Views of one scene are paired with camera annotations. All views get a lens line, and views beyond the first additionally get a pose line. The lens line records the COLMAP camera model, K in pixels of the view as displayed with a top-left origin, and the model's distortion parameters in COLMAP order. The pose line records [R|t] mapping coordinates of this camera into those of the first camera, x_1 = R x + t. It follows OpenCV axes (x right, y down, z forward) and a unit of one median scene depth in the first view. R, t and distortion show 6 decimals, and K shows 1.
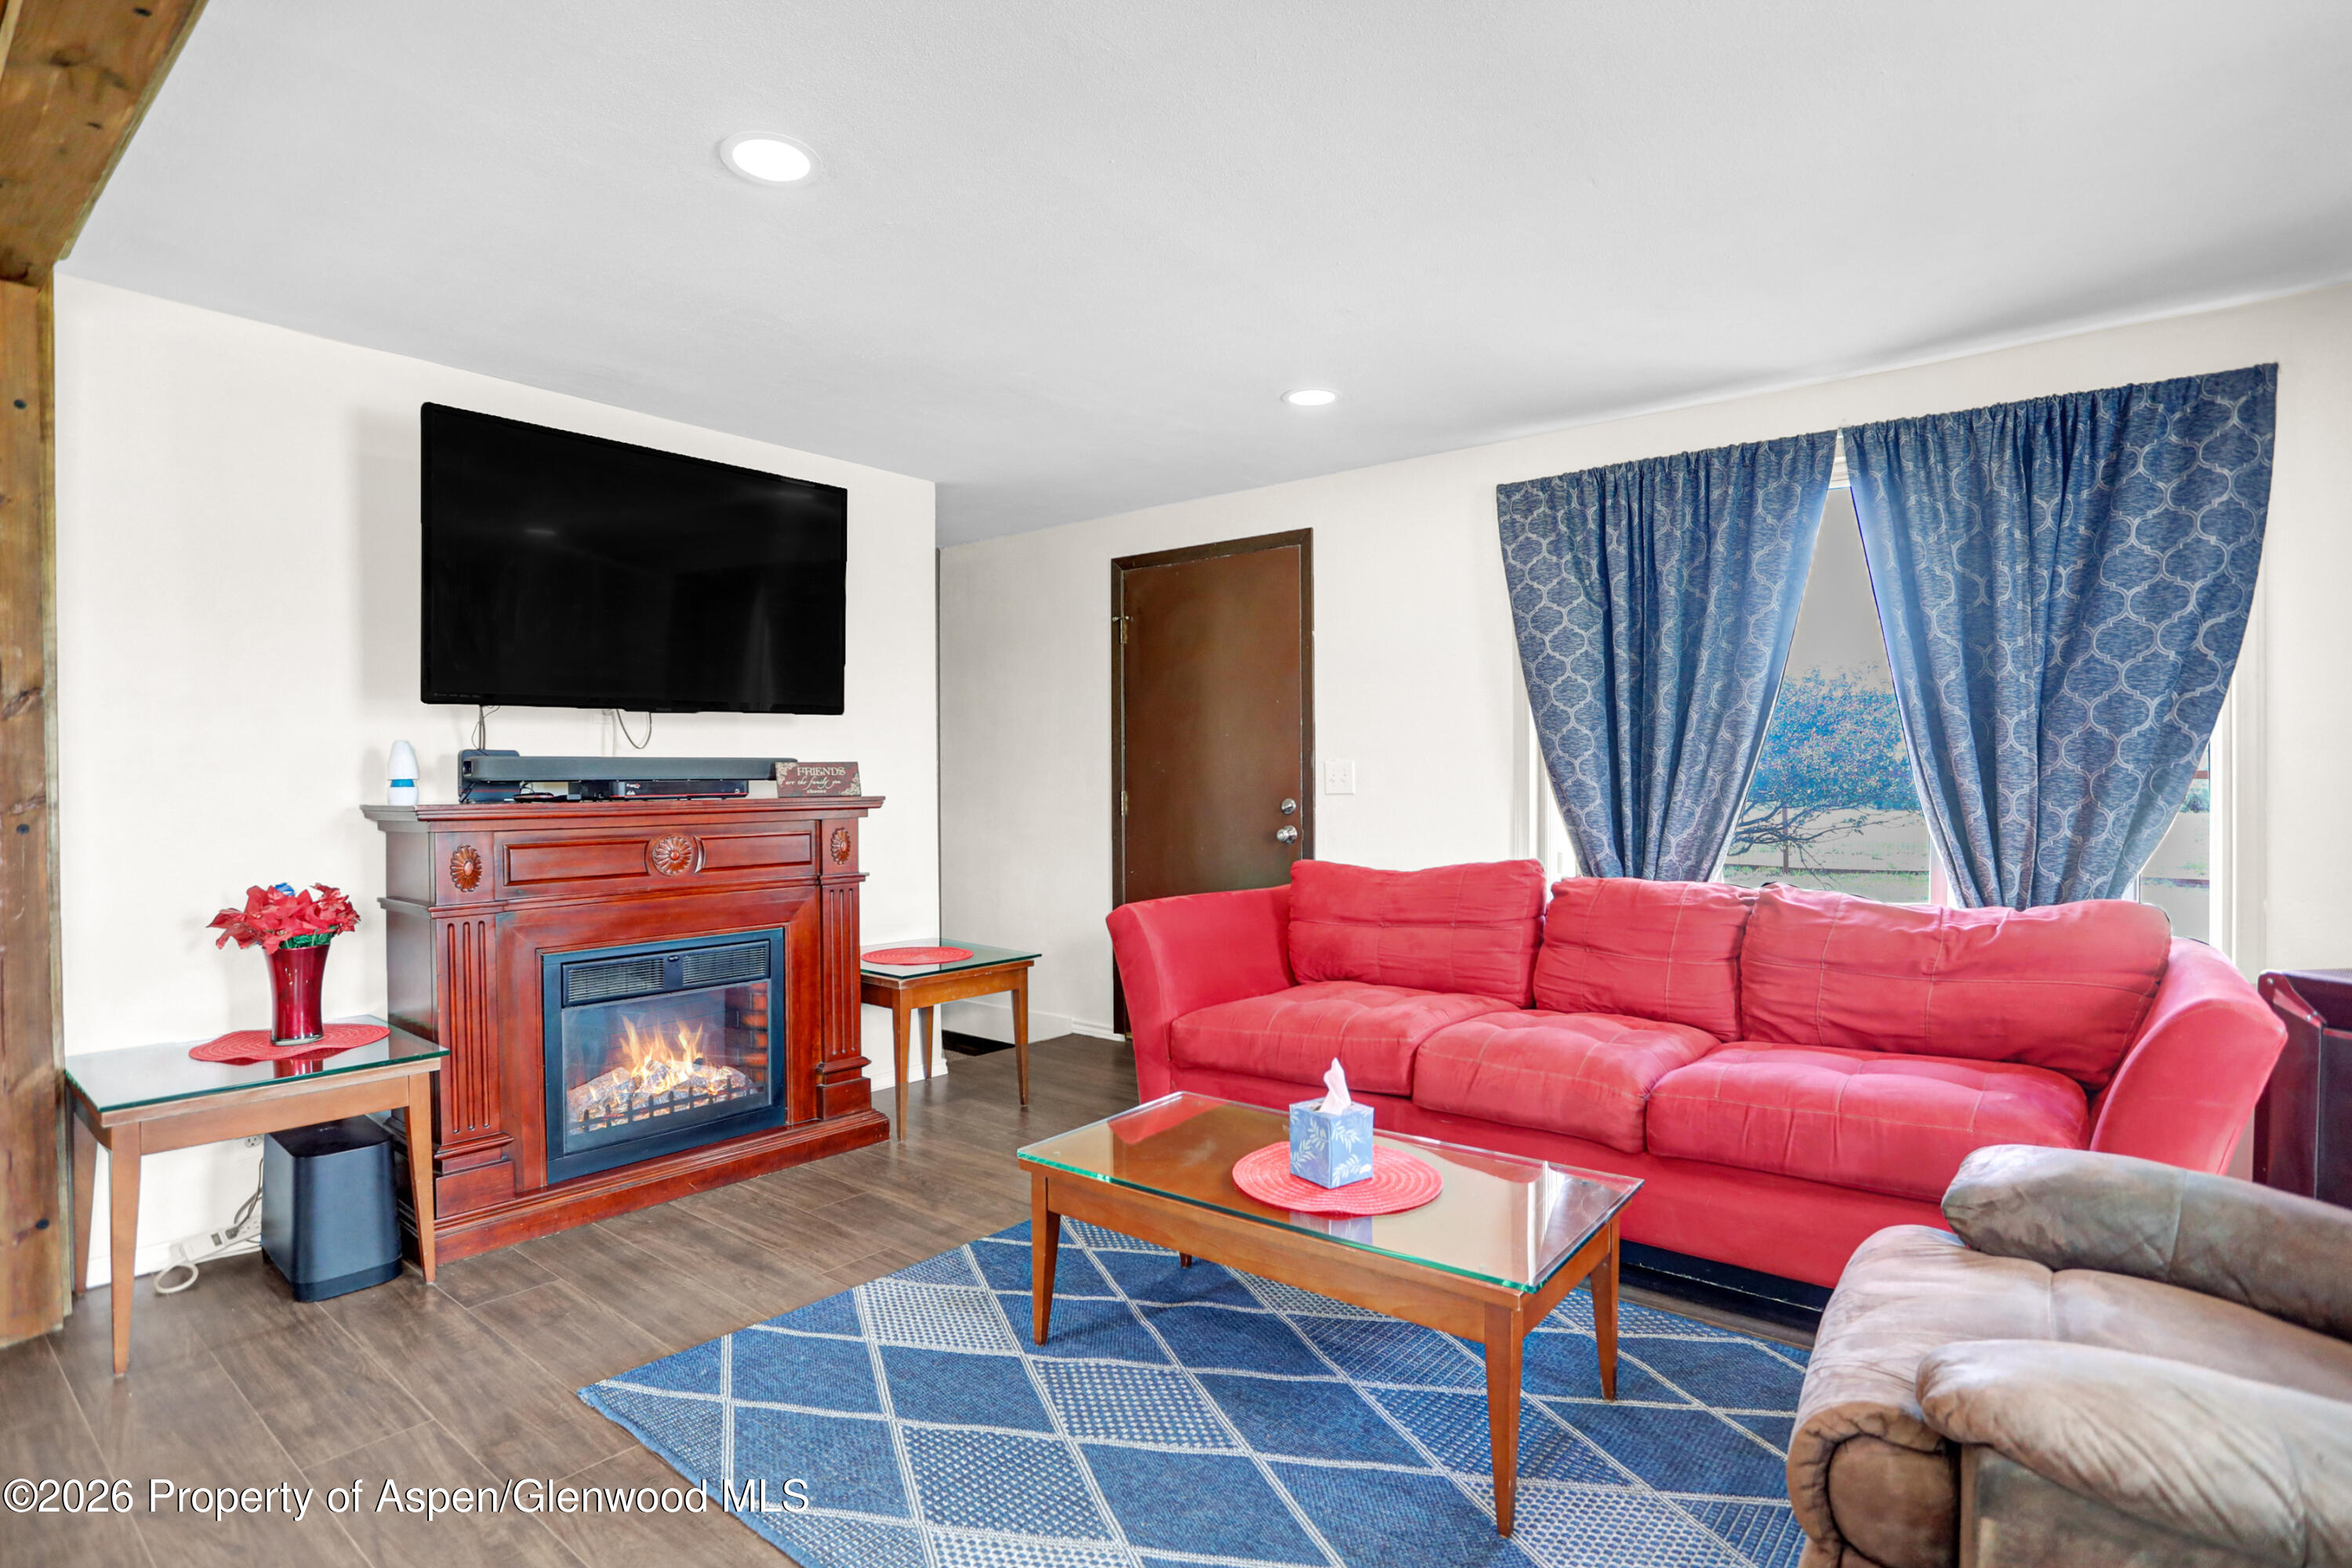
lens RADIAL K [[1161.6, 0, 1180.5], [0, 1161.6, 786.6], [0, 0, 1]] dist [-0.077005, 0.030535]
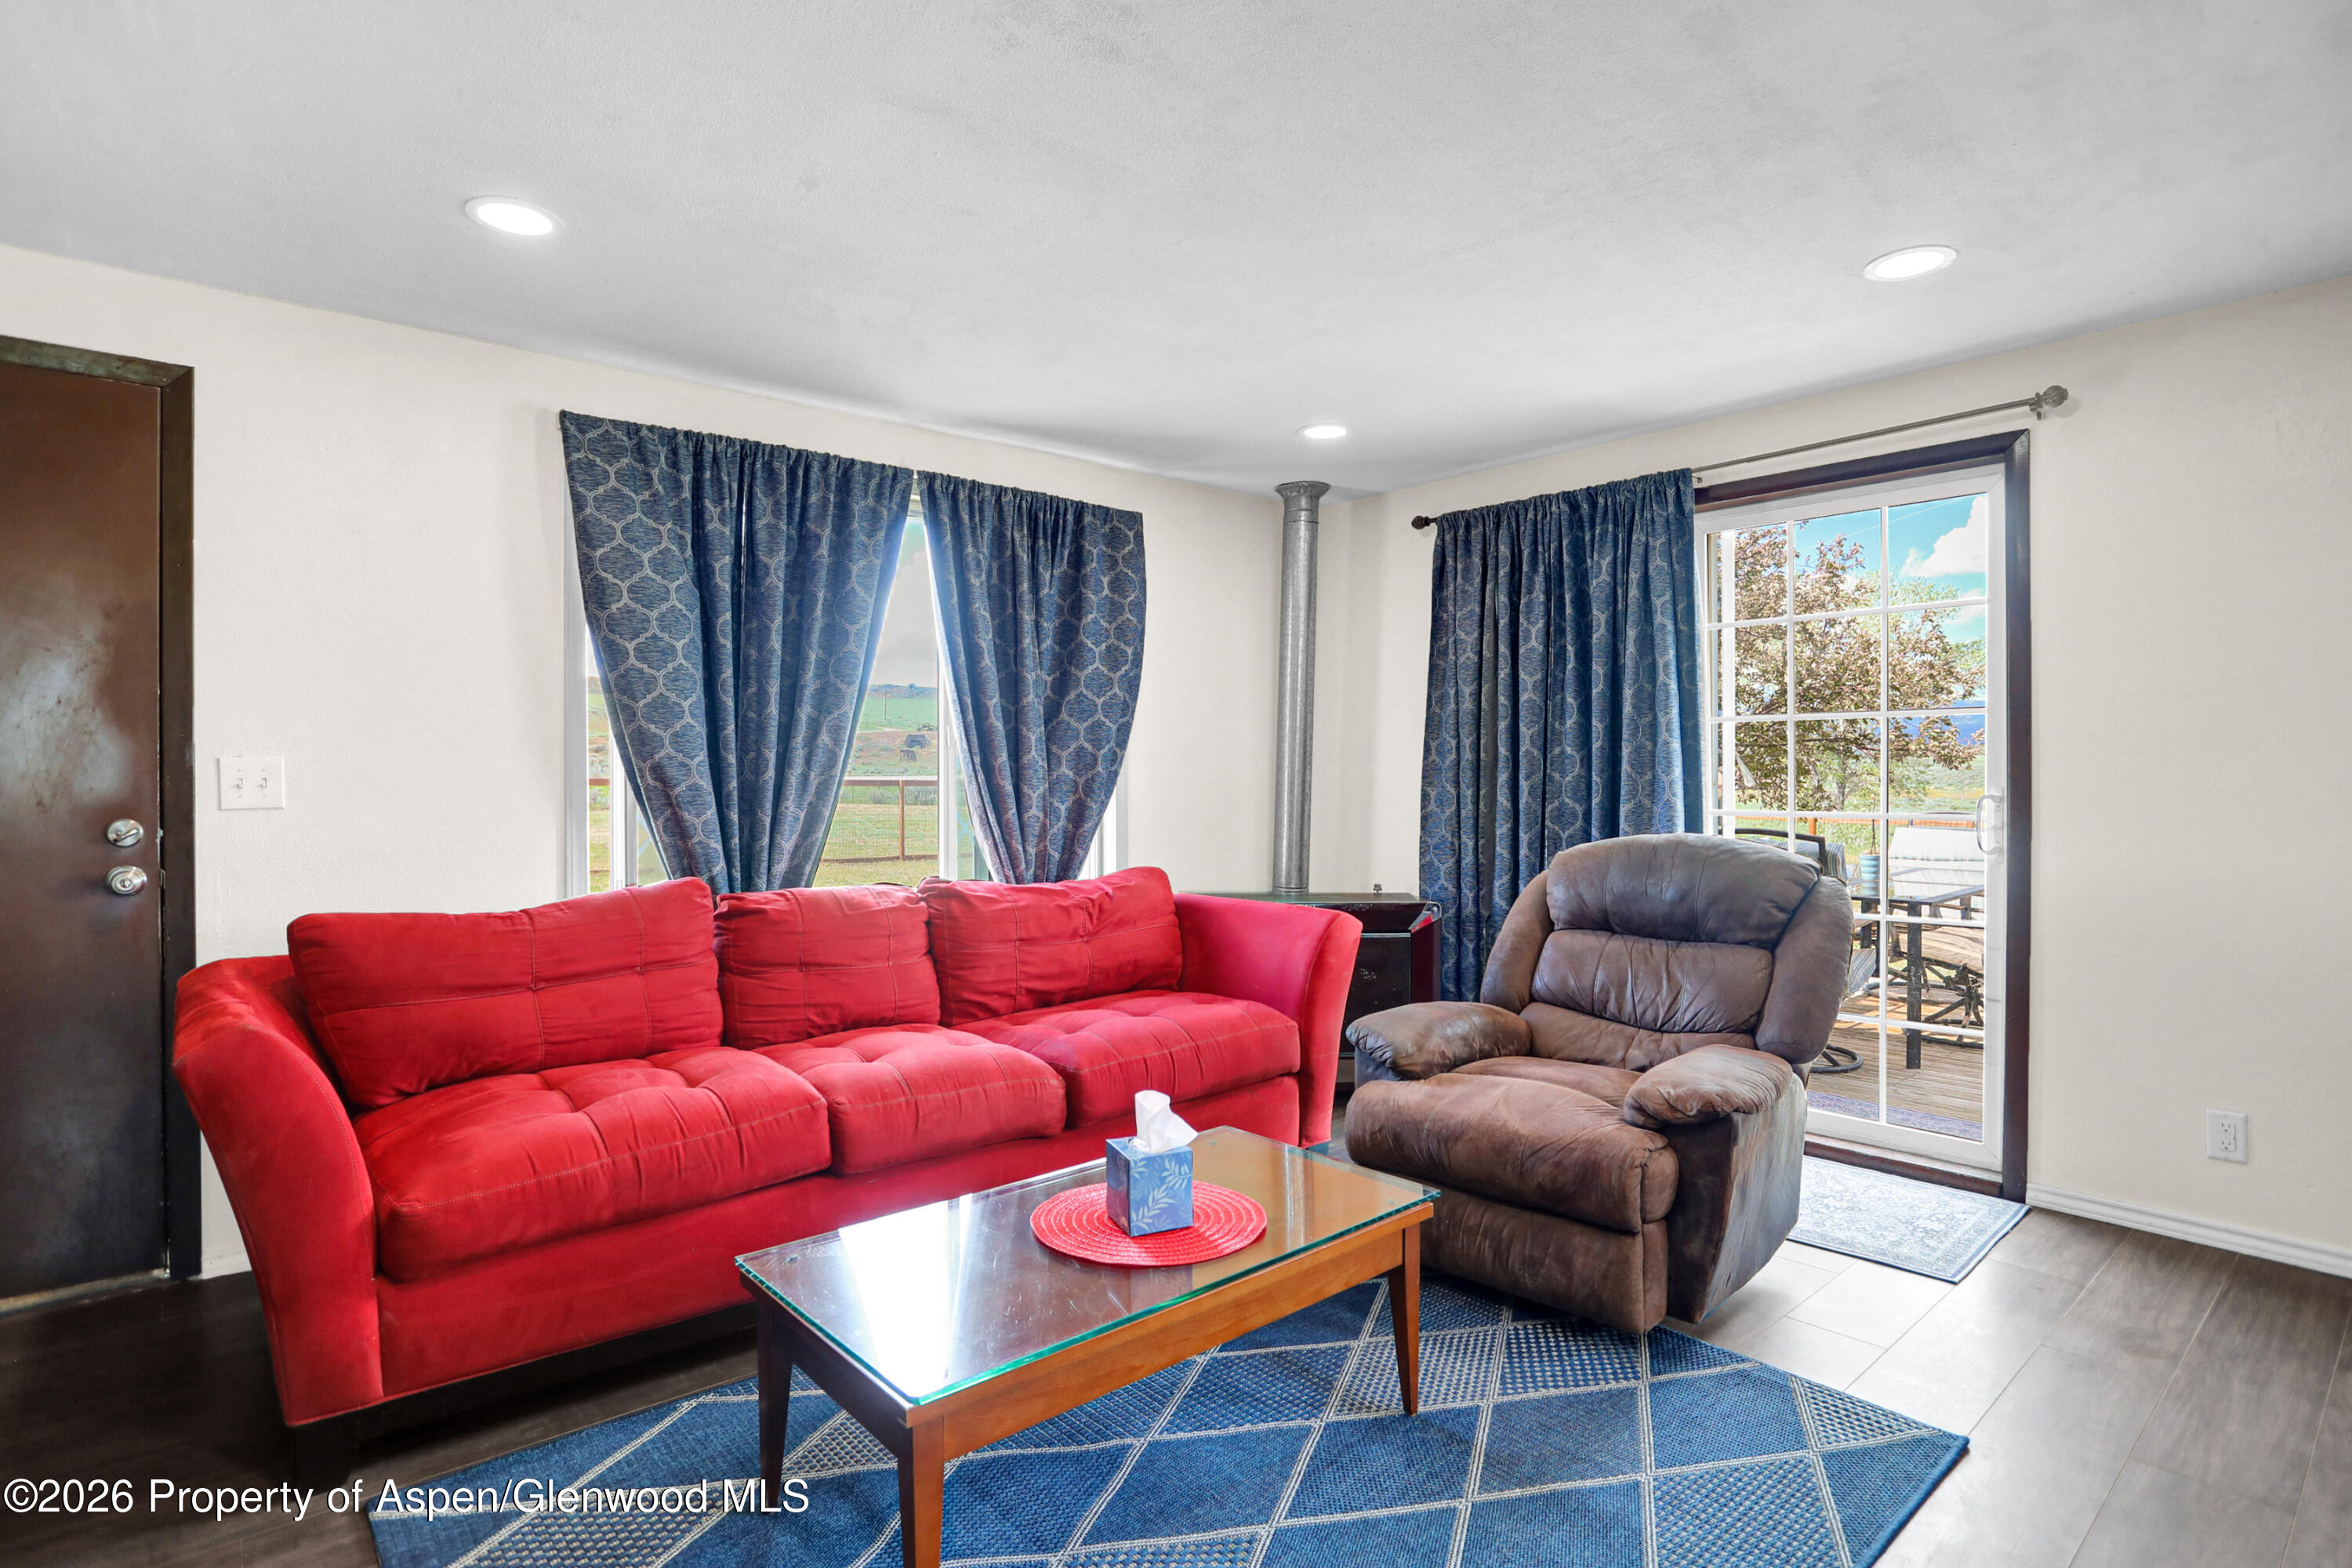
lens RADIAL K [[1194.9, 0, 1175.4], [0, 1194.9, 758.7], [0, 0, 1]] dist [-0.055761, 0.000776]
pose [[0.180590, 0.023286, 0.983283, -0.534968], [0.014223, 0.999553, -0.026284, 0.004439], [-0.983456, 0.018732, 0.180178, 0.552275]]
